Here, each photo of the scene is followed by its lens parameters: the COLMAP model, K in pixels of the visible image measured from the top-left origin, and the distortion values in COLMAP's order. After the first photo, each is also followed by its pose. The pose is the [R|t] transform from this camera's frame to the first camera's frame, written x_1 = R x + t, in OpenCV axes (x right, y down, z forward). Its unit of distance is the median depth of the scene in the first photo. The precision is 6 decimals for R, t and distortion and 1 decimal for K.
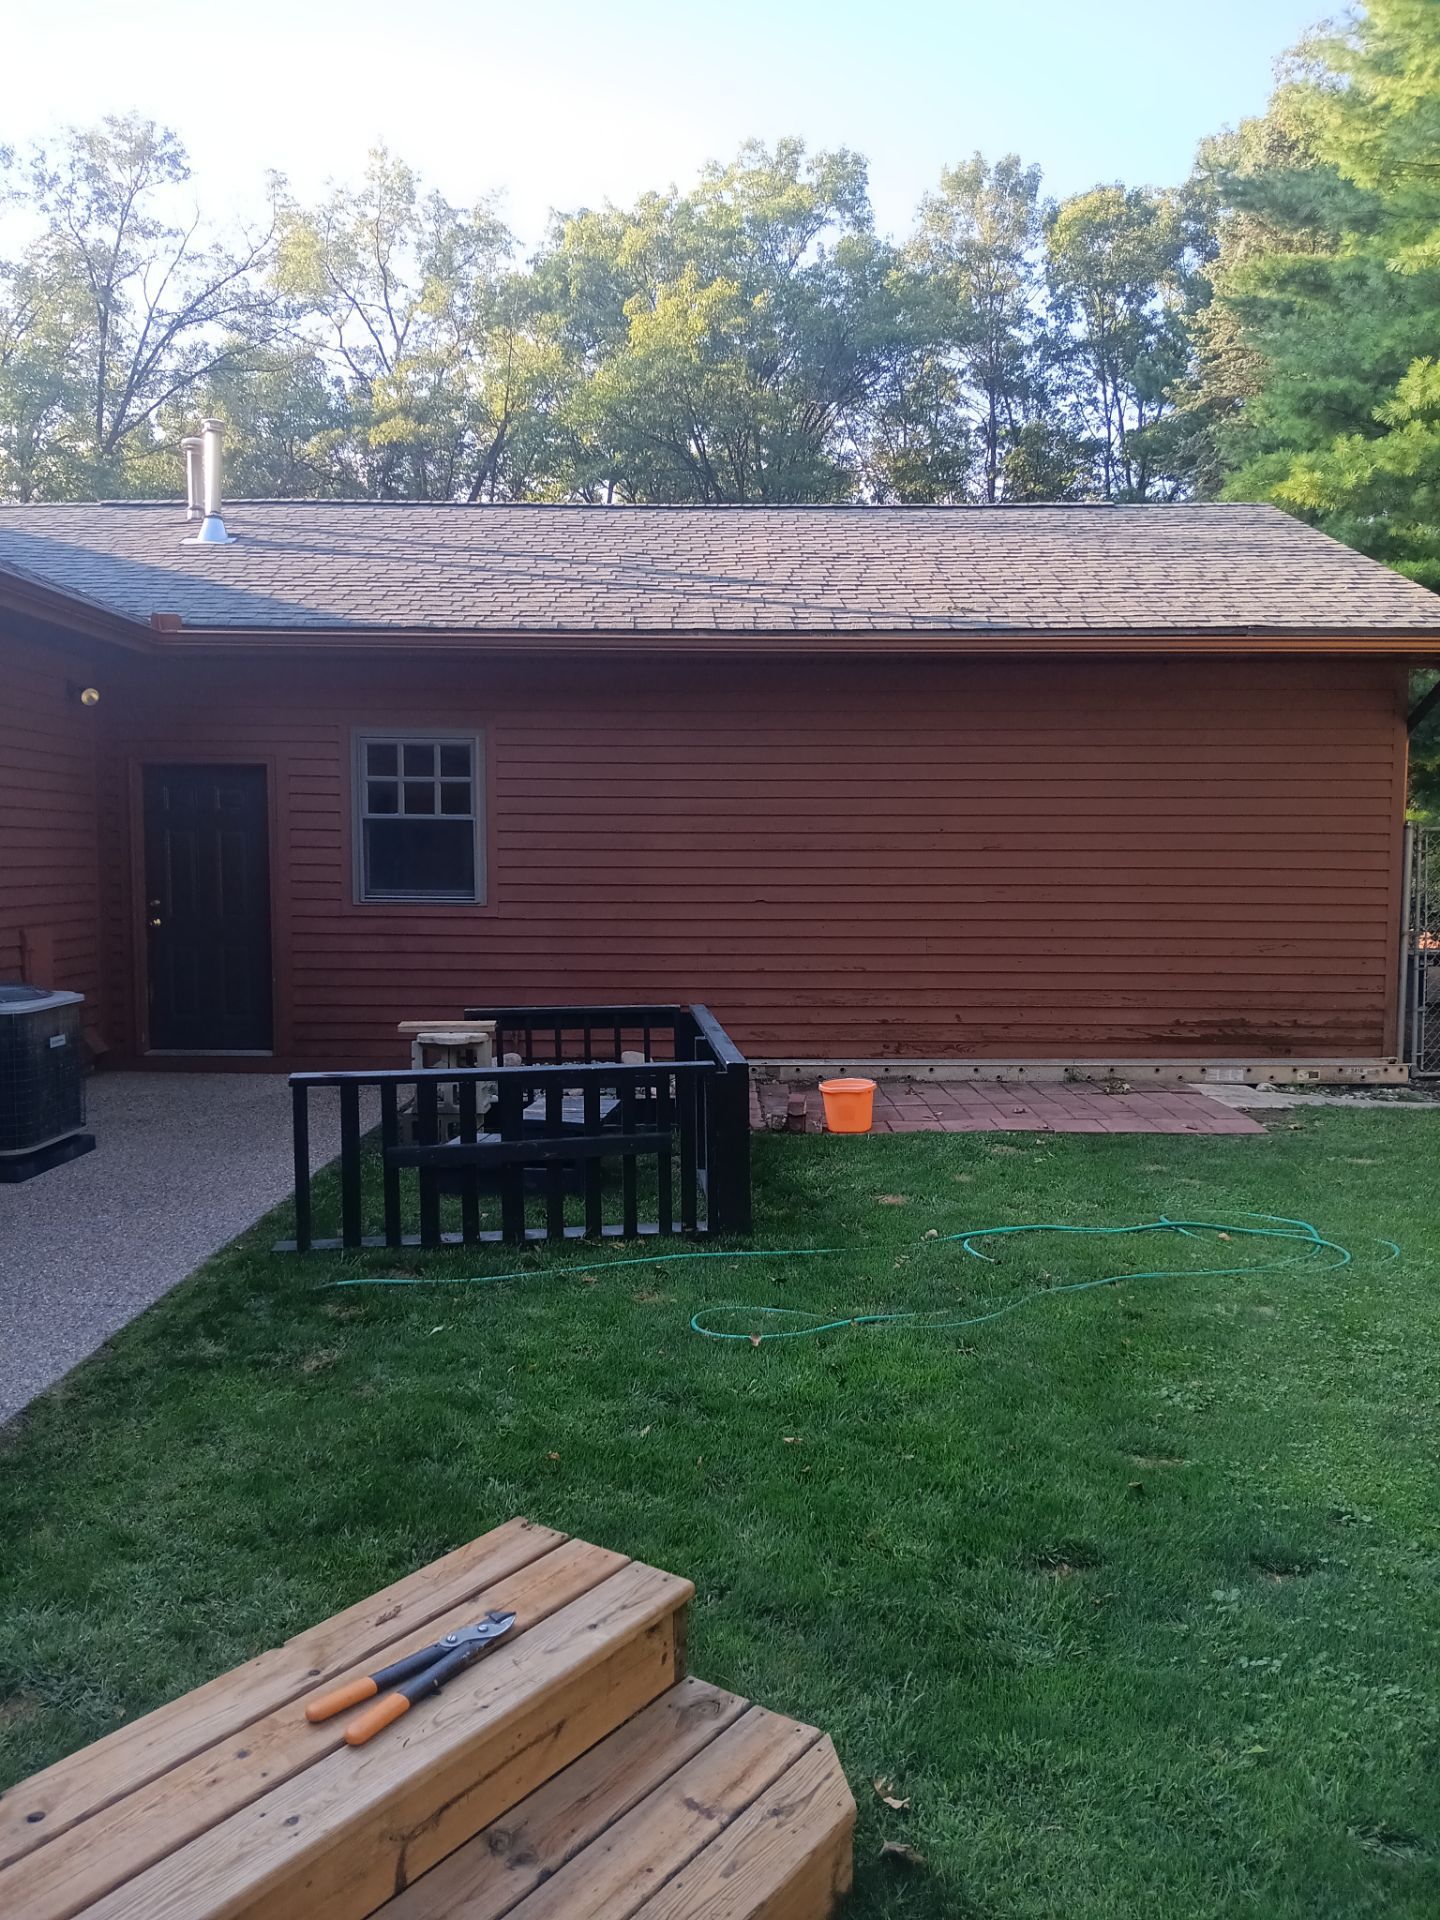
lens RADIAL K [[1507.3, 0, 720.0], [0, 1507.3, 960.0], [0, 0, 1]] dist [-0.033579, -0.011117]
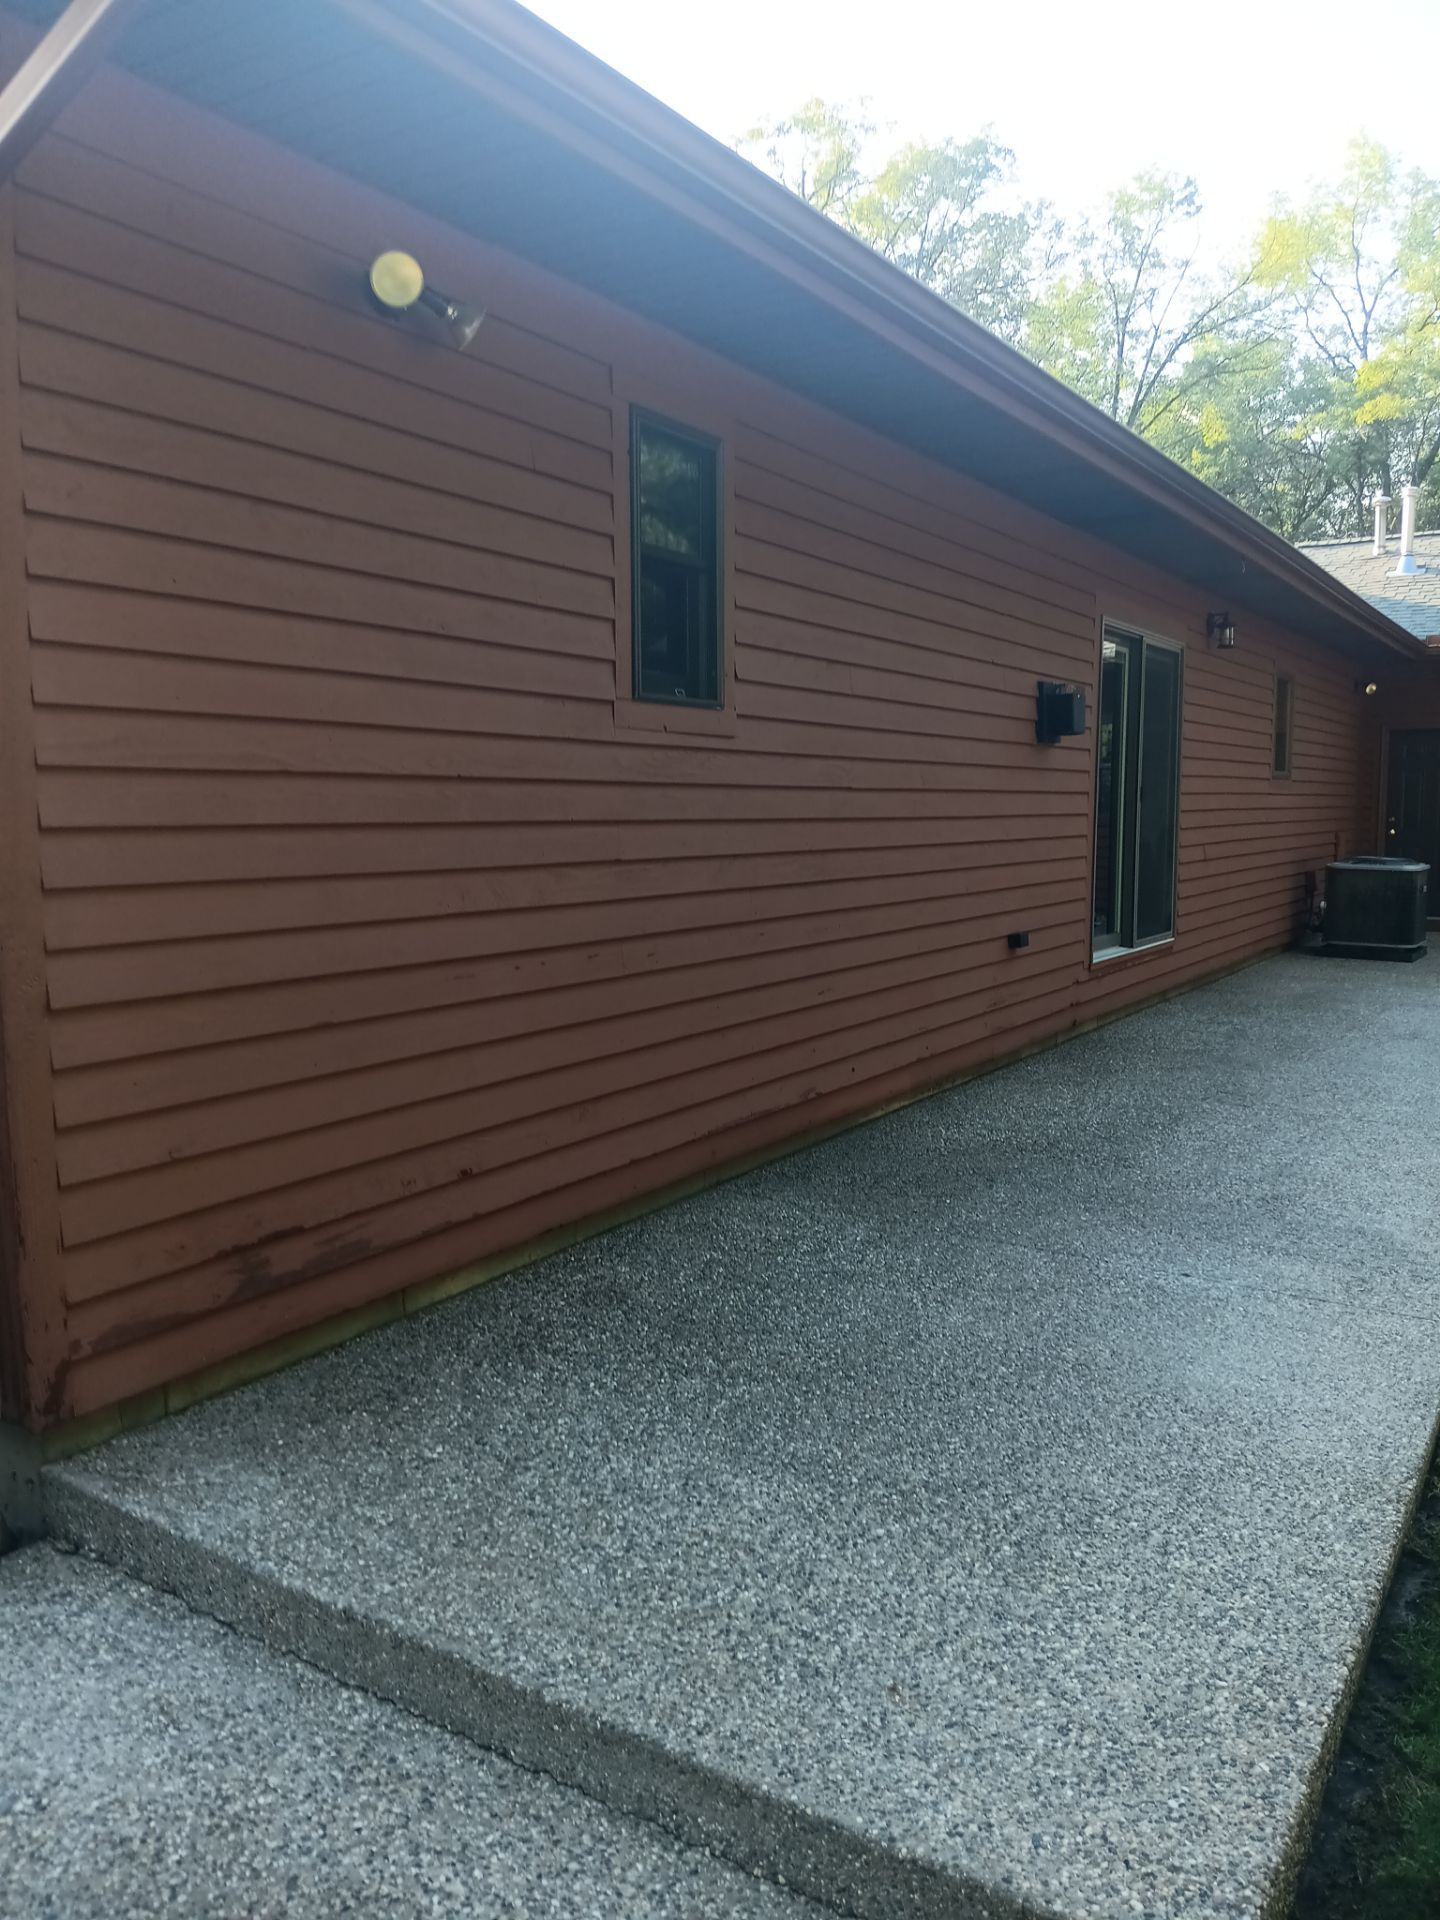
lens RADIAL K [[1507.3, 0, 720.0], [0, 1507.3, 960.0], [0, 0, 1]] dist [-0.033579, -0.011117]
pose [[0.847544, 0.048004, -0.528550, -0.035830], [-0.033453, 0.998753, 0.037065, 0.017611], [0.529670, -0.013733, 0.848092, -0.166470]]
